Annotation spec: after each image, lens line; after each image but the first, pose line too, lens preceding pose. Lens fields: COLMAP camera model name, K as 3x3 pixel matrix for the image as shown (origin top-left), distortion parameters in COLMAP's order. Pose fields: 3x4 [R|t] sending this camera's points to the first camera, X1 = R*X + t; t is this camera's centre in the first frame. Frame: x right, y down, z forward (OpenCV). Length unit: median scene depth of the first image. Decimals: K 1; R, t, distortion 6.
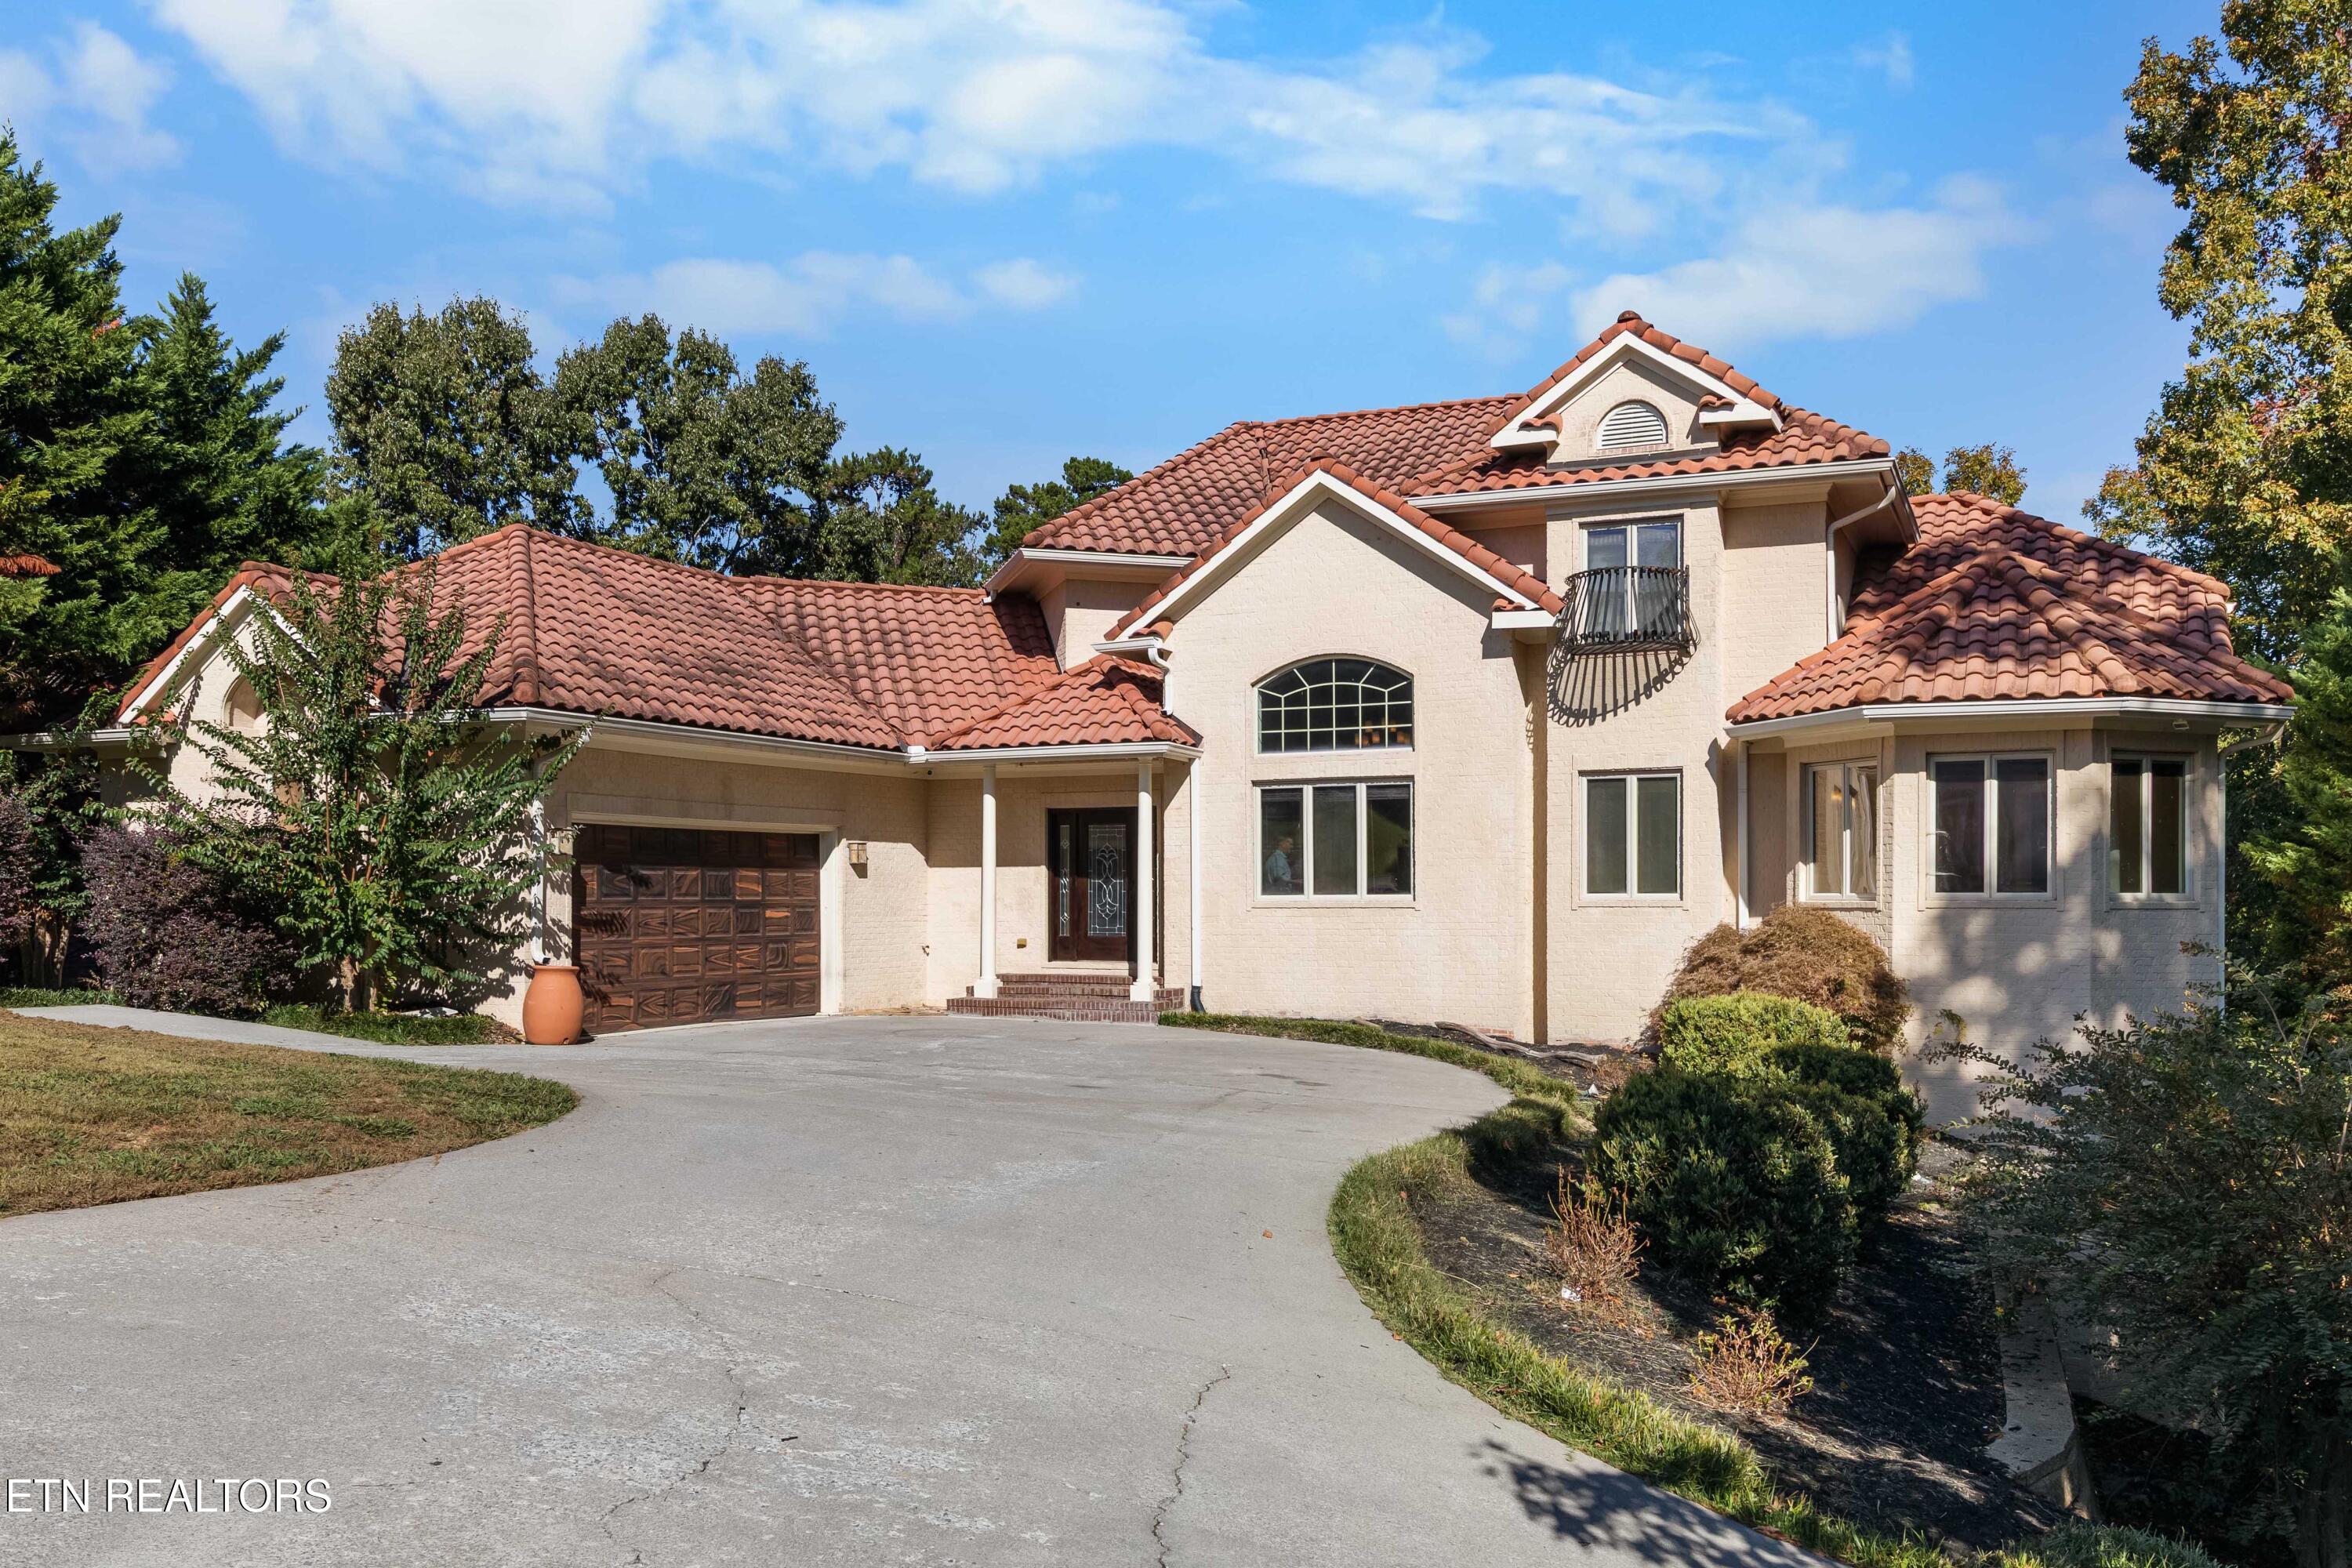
lens RADIAL K [[1624.1, 0, 1175.8], [0, 1624.1, 794.8], [0, 0, 1]] dist [-0.009780, -0.001378]
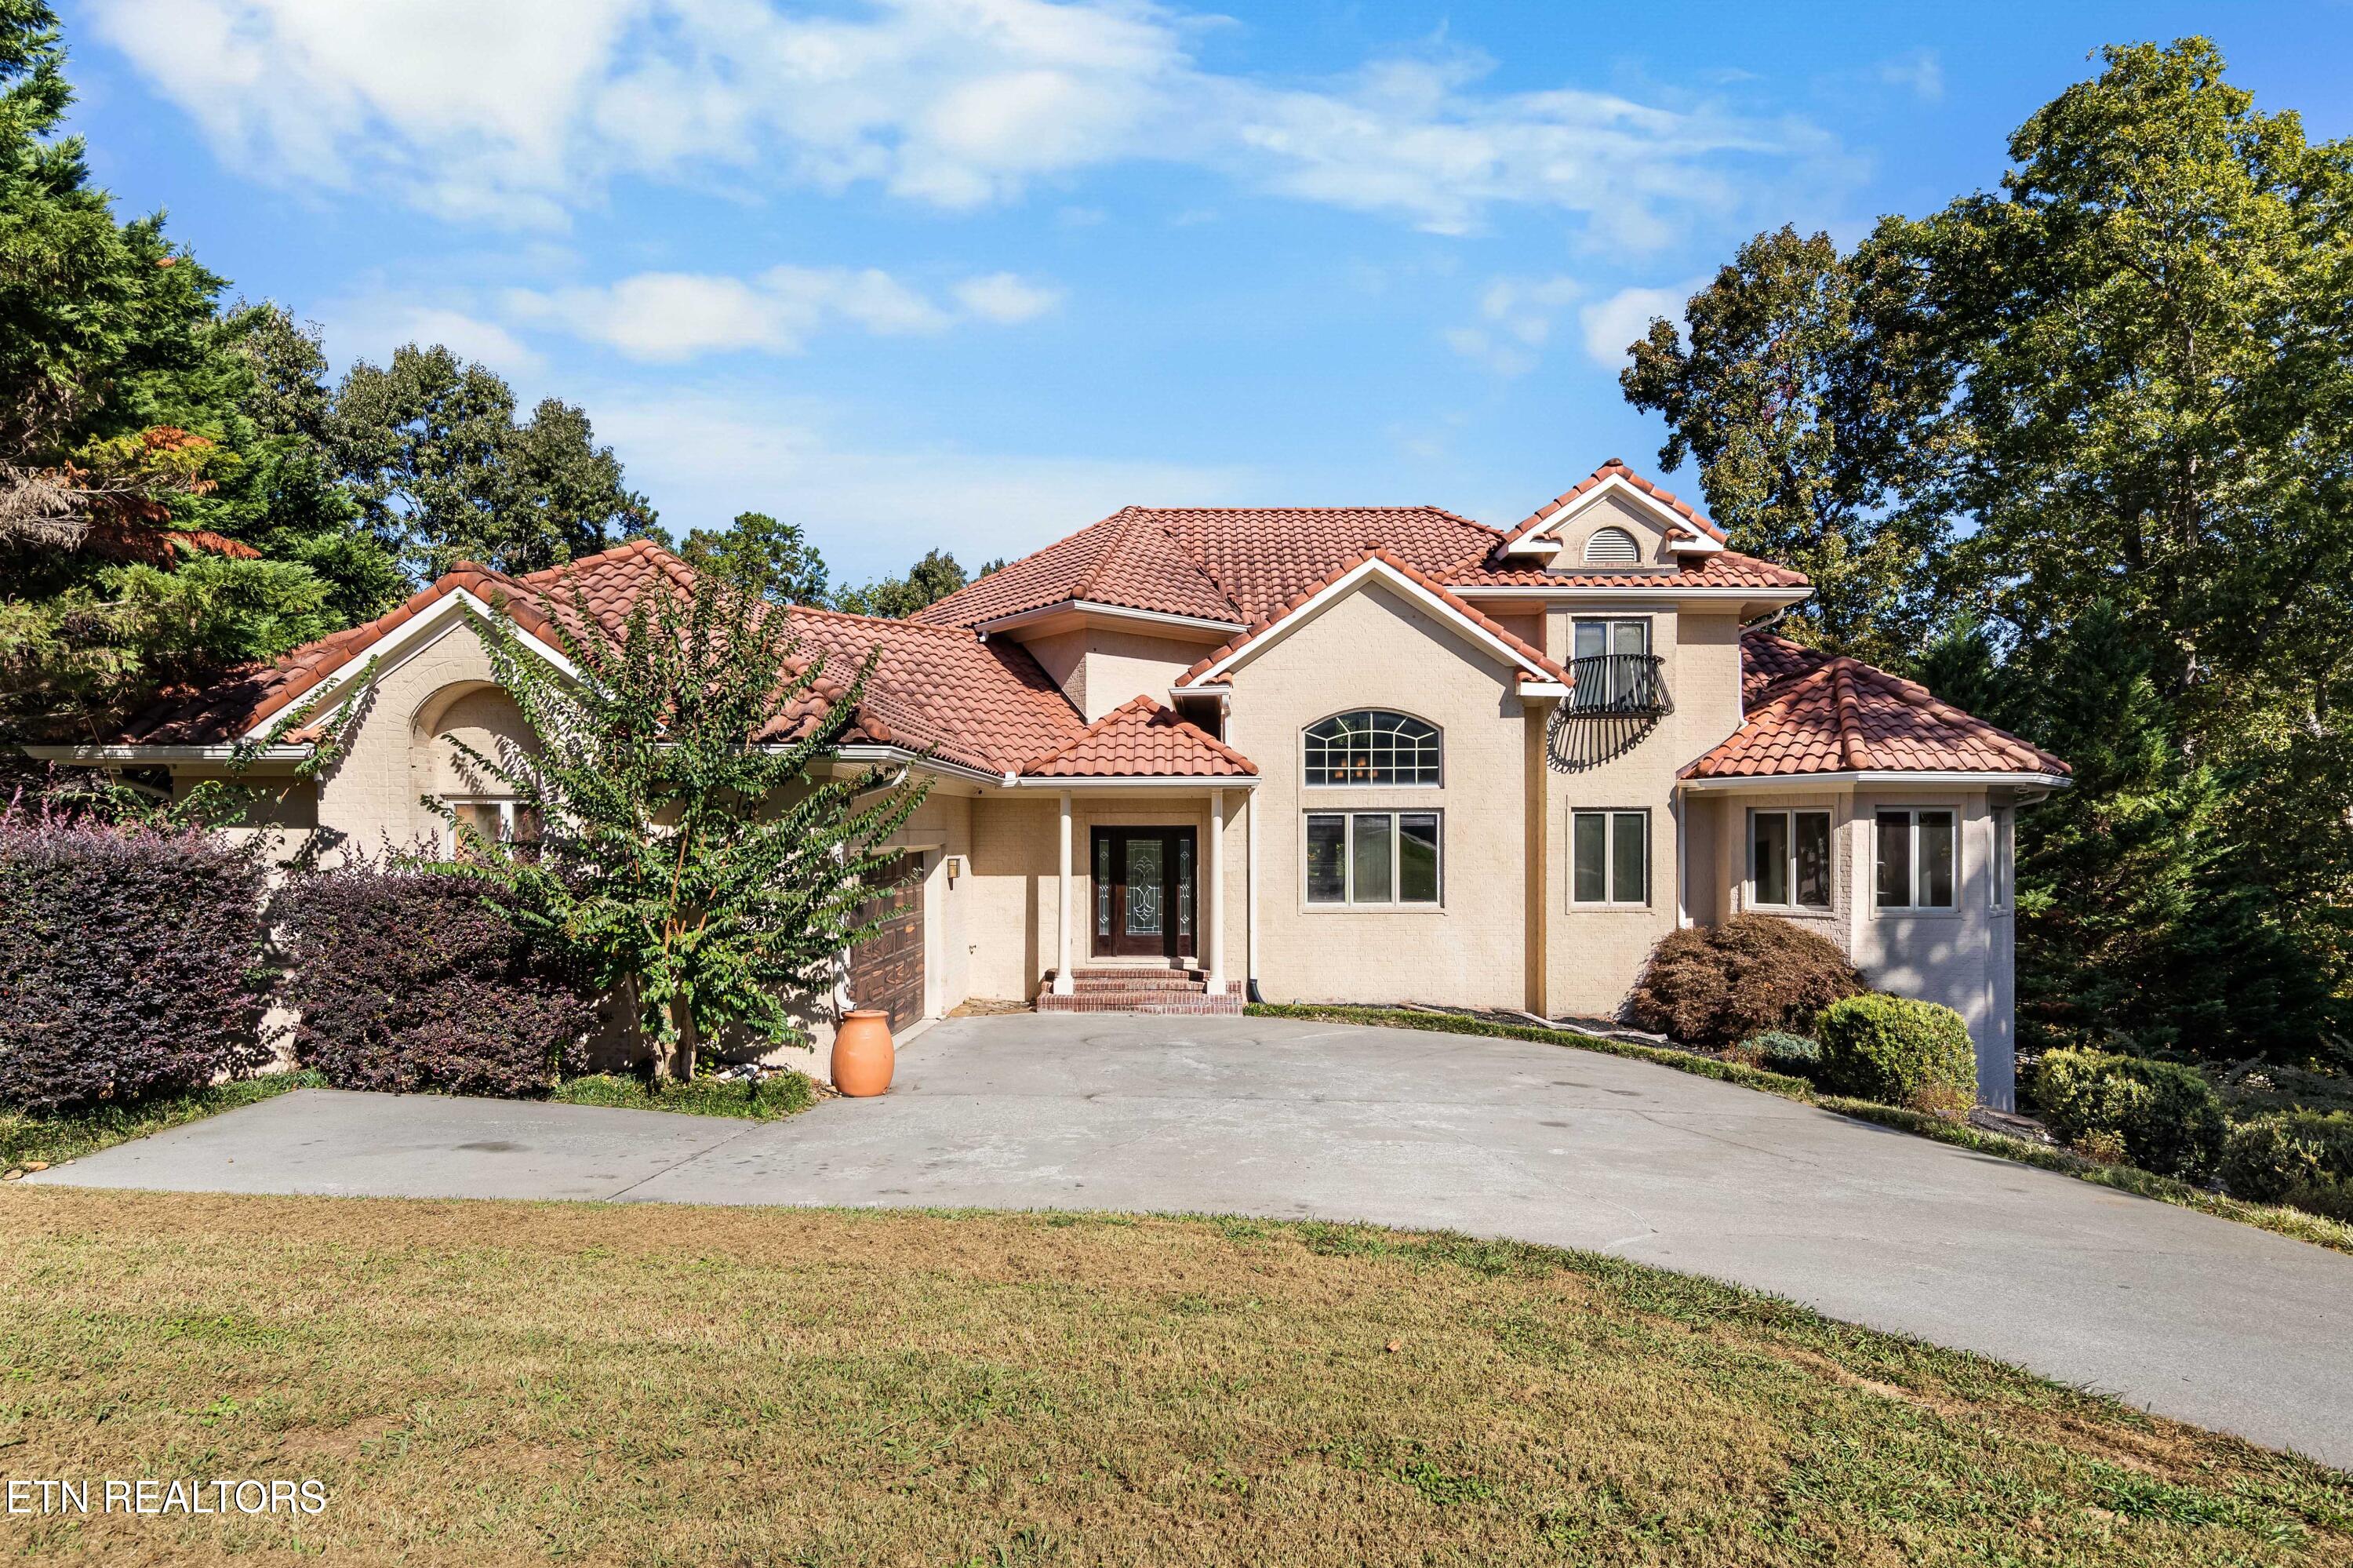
lens RADIAL K [[1161.2, 0, 1177.0], [0, 1161.2, 776.3], [0, 0, 1]] dist [0.002417, -0.000196]
pose [[0.936069, 0.021104, 0.351184, -0.363843], [-0.020670, 0.999774, -0.004985, -0.027637], [-0.351210, -0.002592, 0.936293, 0.232158]]
